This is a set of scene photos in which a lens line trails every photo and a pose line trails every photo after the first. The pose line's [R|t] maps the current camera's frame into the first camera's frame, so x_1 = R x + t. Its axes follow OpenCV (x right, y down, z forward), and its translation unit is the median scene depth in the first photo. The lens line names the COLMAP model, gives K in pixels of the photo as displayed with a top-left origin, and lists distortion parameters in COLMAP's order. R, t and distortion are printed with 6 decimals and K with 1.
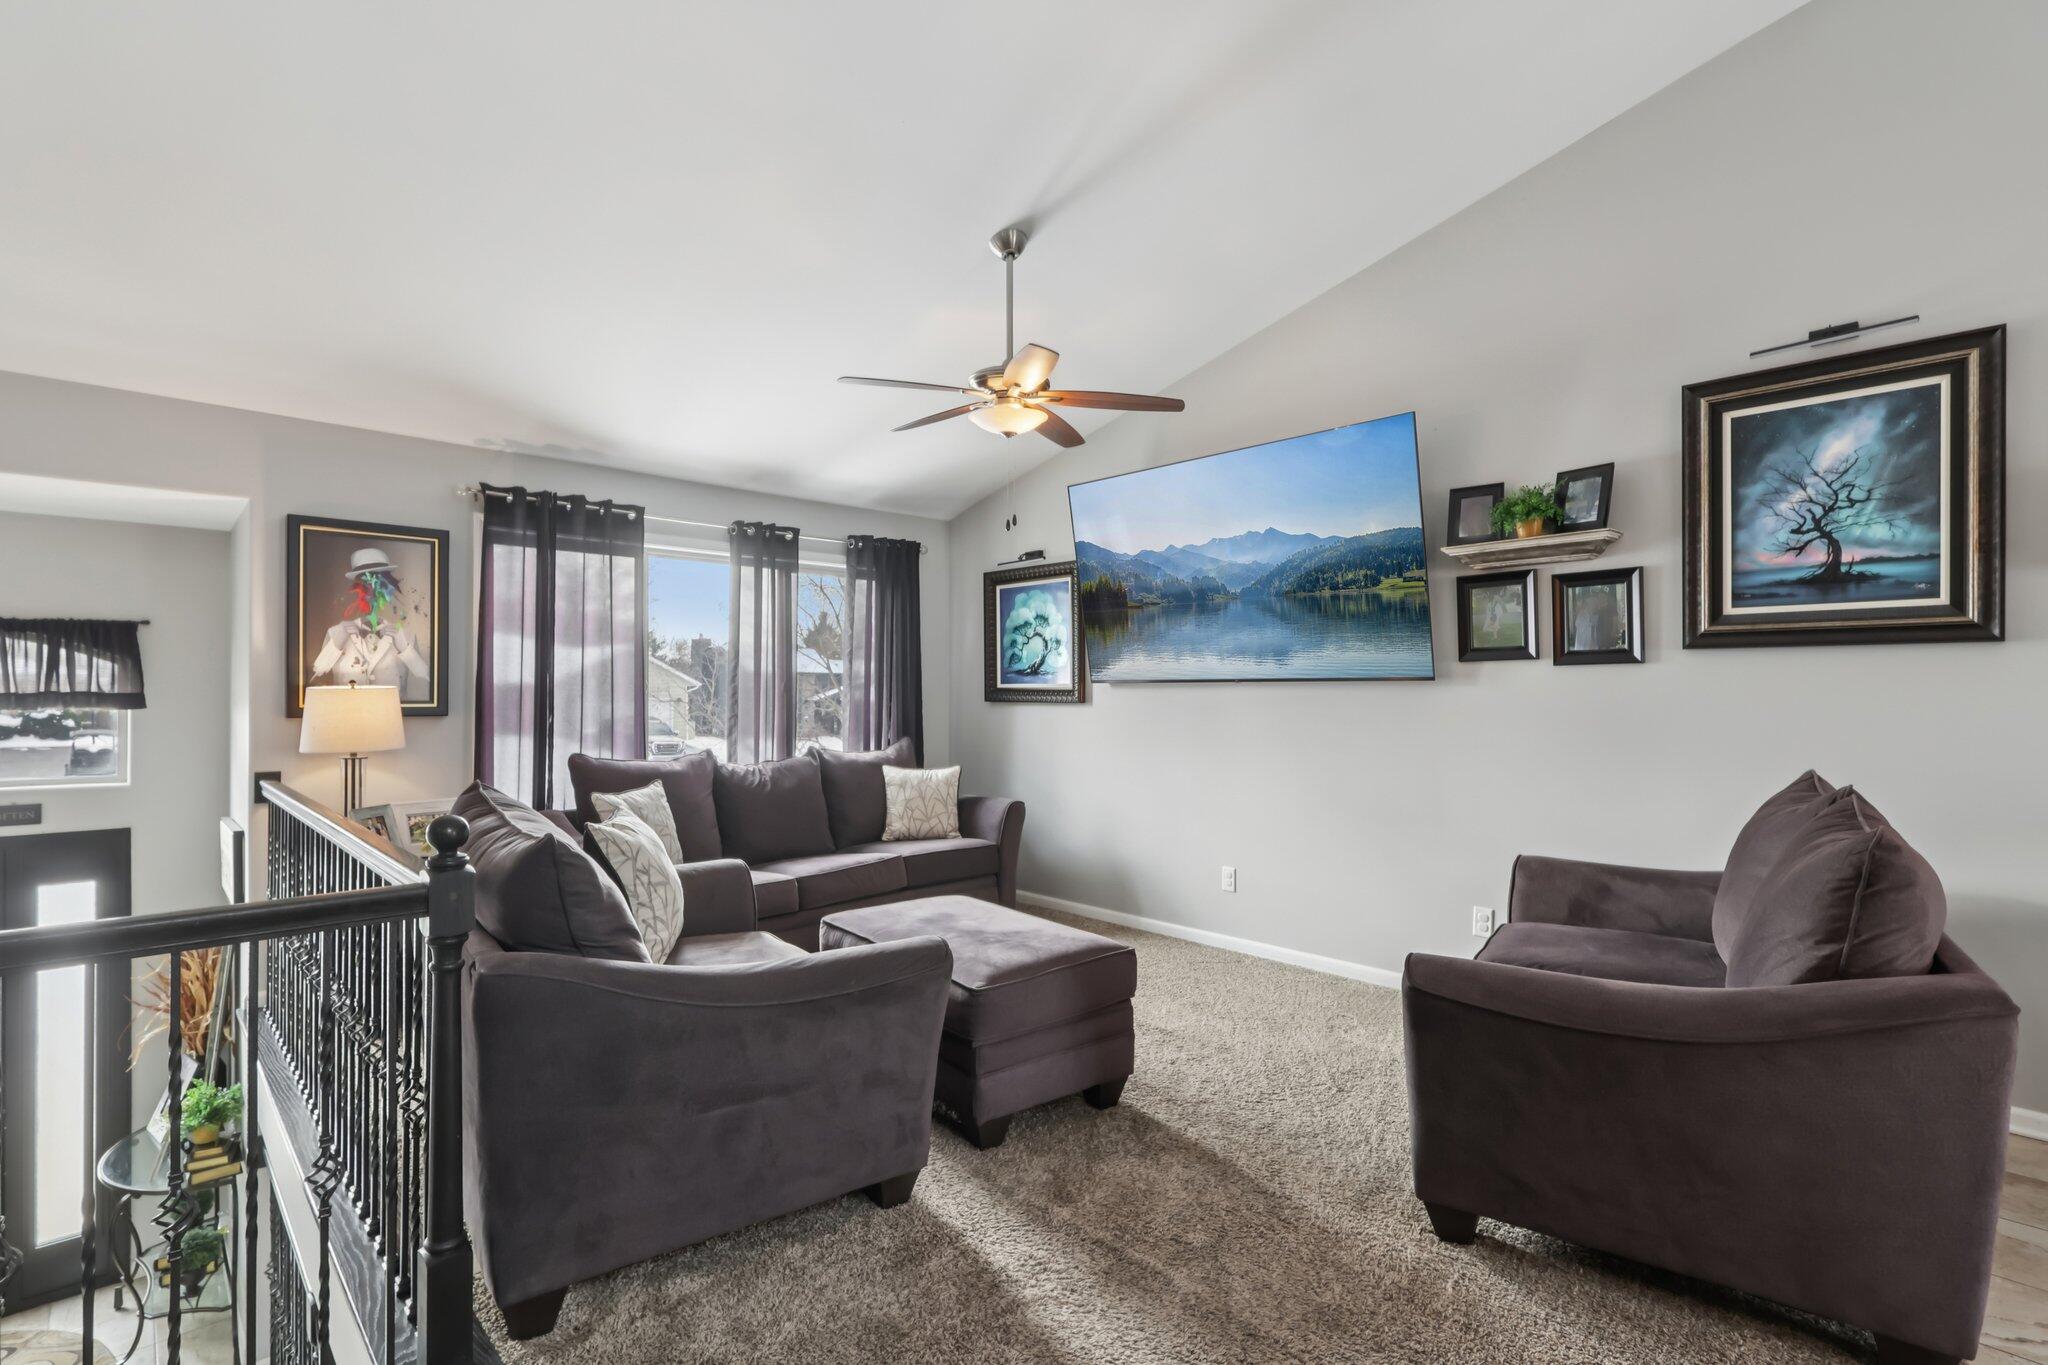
lens RADIAL K [[949.5, 0, 1017.1], [0, 949.5, 694.1], [0, 0, 1]] dist [-0.002658, 0.000328]
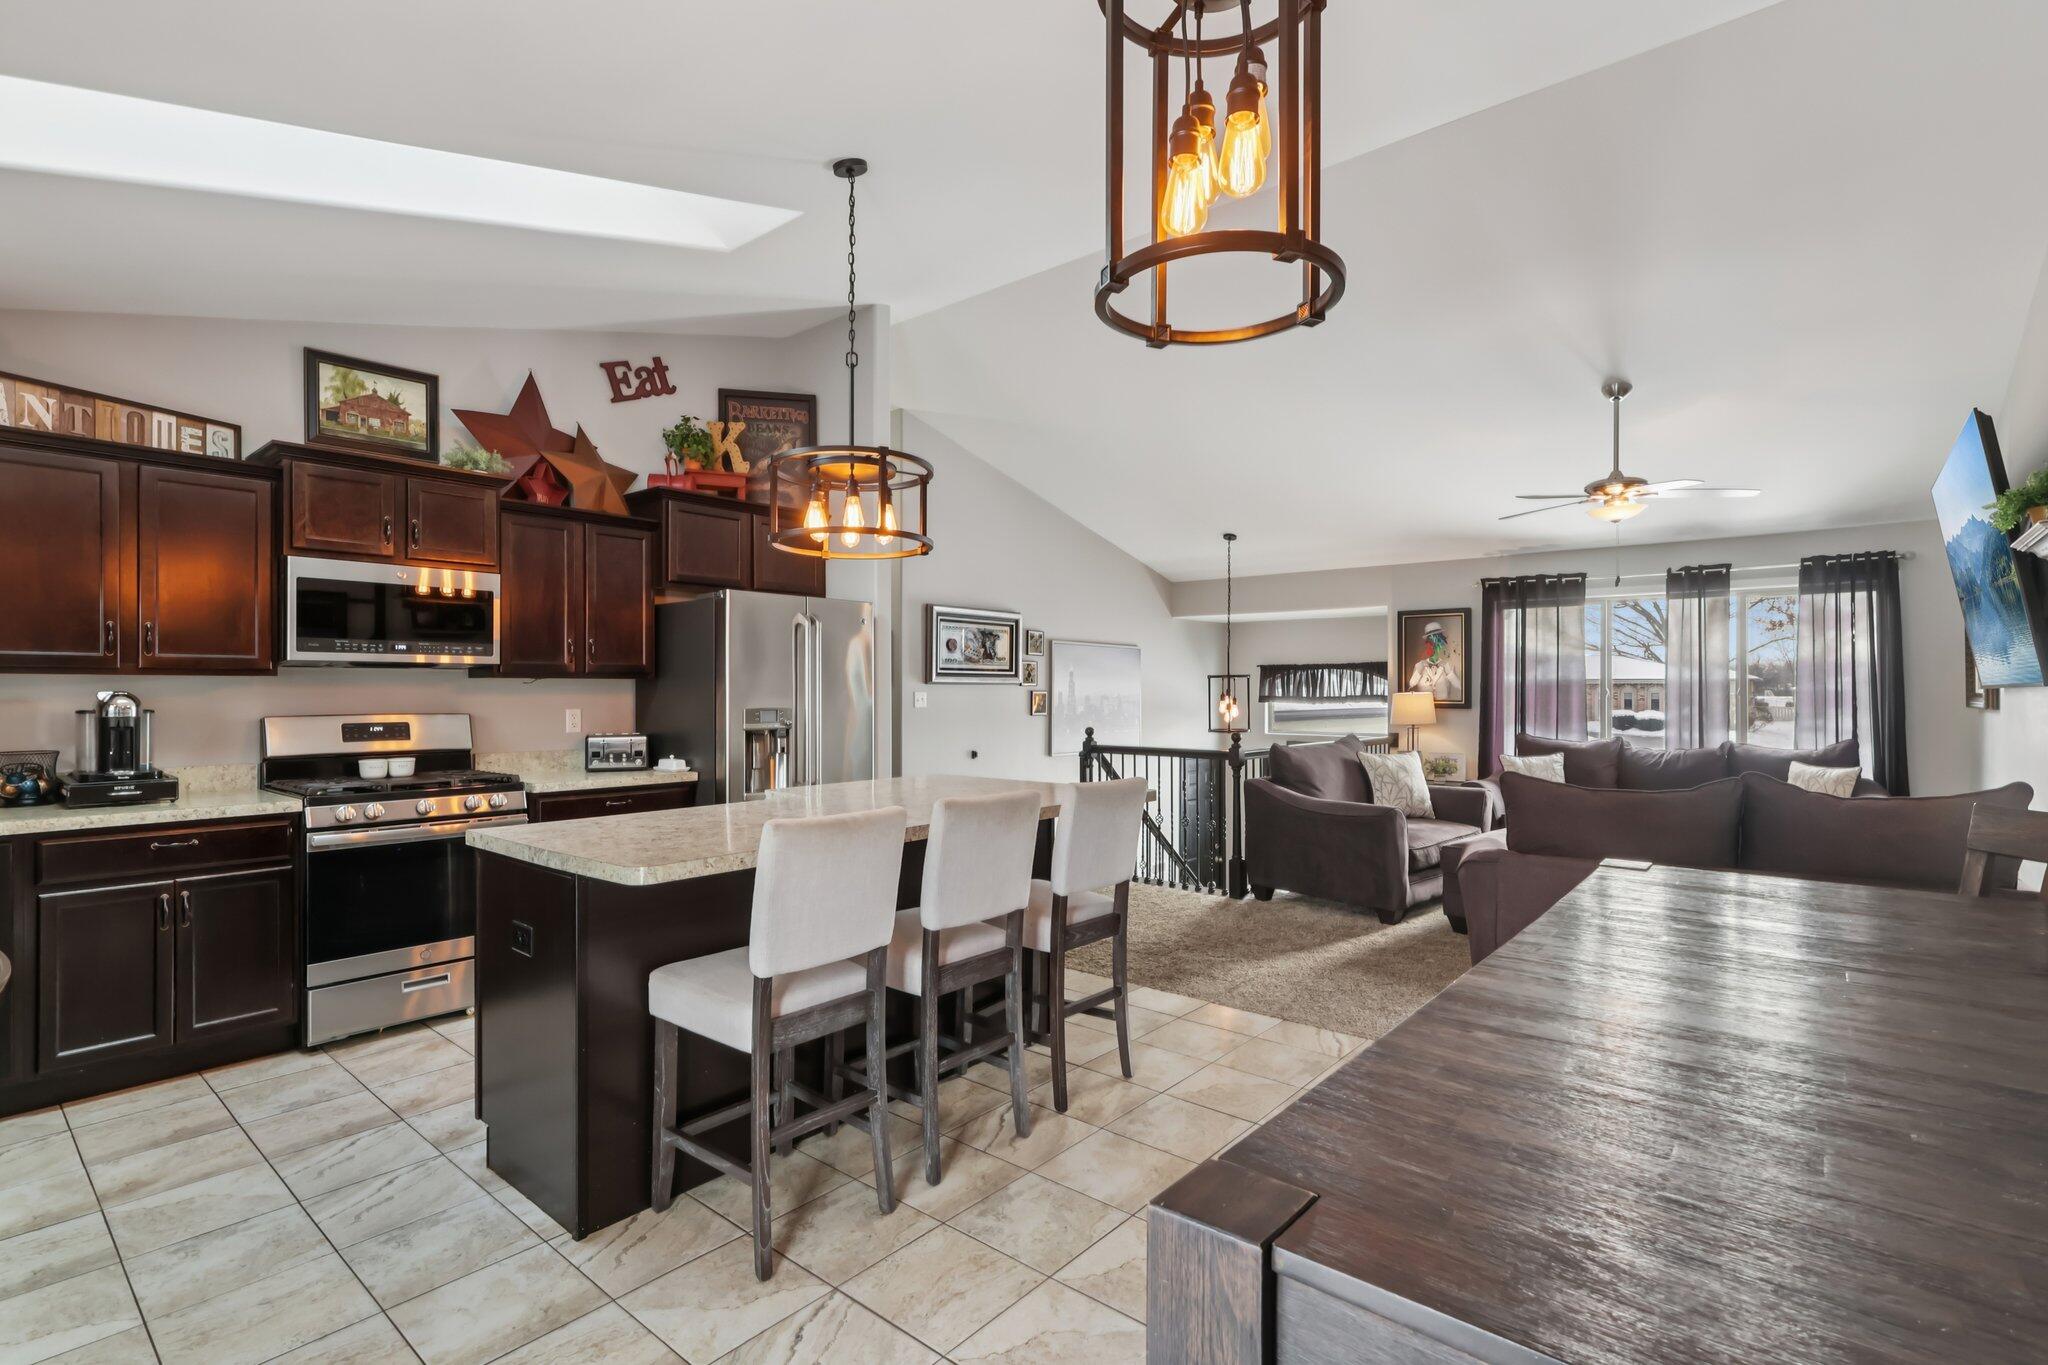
lens RADIAL K [[949.5, 0, 1016.0], [0, 949.5, 687.8], [0, 0, 1]] dist [-0.002658, 0.000328]
pose [[0.109679, -0.004588, -0.993956, 1.270596], [-0.005112, 0.999974, -0.005180, -0.003474], [0.993954, 0.005649, 0.109652, -0.079962]]
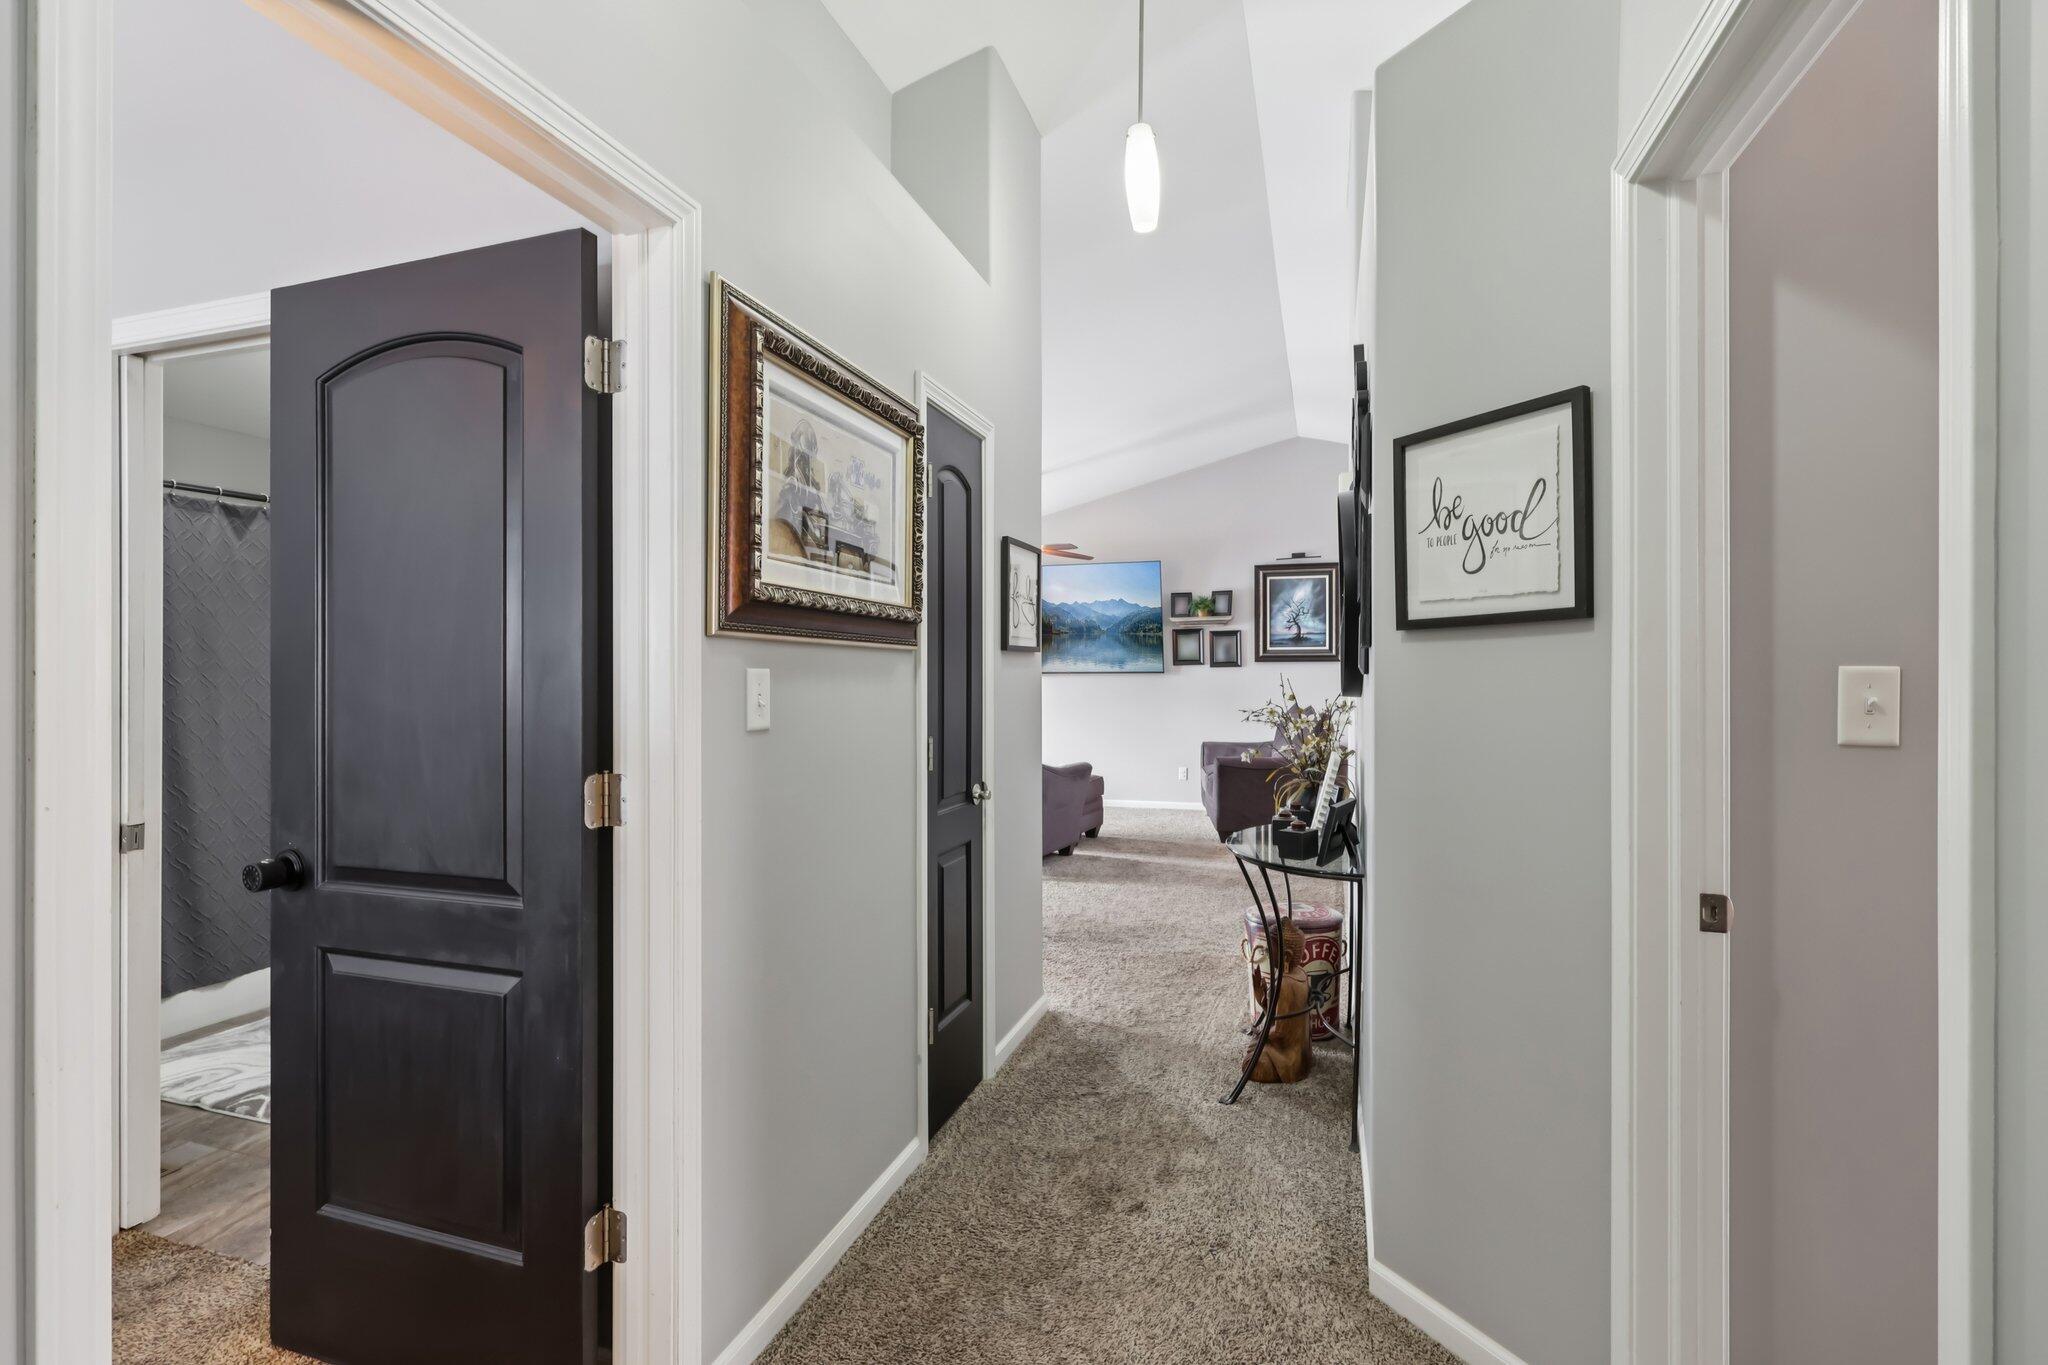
lens RADIAL K [[949.5, 0, 1023.3], [0, 949.5, 679.4], [0, 0, 1]] dist [-0.002658, 0.000328]
pose [[0.877515, -0.003309, 0.479539, -1.037533], [0.004594, 0.999988, -0.001506, 0.002859], [-0.479528, 0.003524, 0.877520, -0.935133]]
